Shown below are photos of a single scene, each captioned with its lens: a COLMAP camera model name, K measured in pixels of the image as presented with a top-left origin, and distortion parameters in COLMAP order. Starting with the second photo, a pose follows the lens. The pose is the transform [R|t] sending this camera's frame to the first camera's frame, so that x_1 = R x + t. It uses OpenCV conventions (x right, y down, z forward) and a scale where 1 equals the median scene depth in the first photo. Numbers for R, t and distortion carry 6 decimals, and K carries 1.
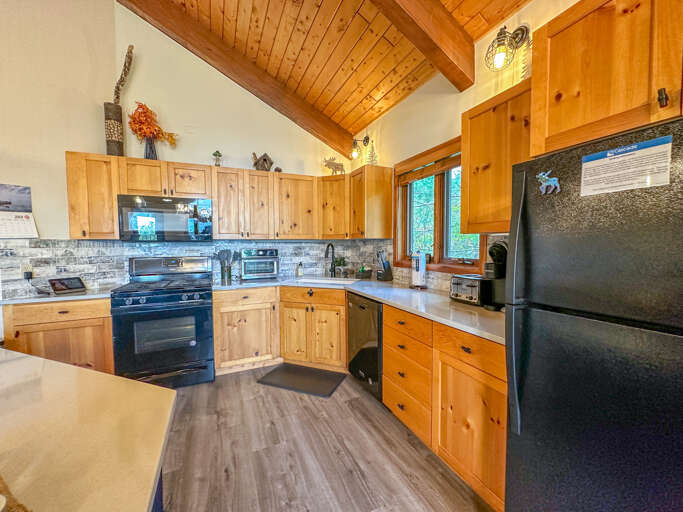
lens RADIAL K [[266.1, 0, 356.5], [0, 266.1, 249.0], [0, 0, 1]] dist [-0.000823, -0.000067]
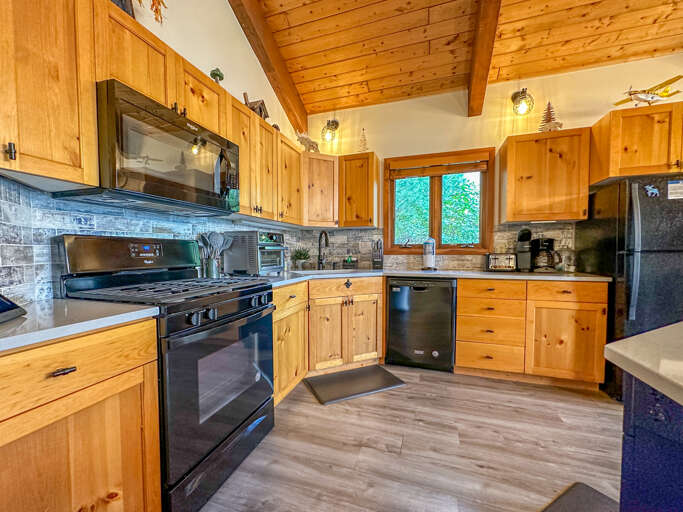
lens RADIAL K [[273.2, 0, 341.5], [0, 273.2, 256.0], [0, 0, 1]] dist [-0.001350, 0.000081]
pose [[0.719251, -0.012801, 0.694632, -1.103746], [0.013924, 0.999895, 0.004009, 0.095210], [-0.694611, 0.006789, 0.719354, 0.507798]]
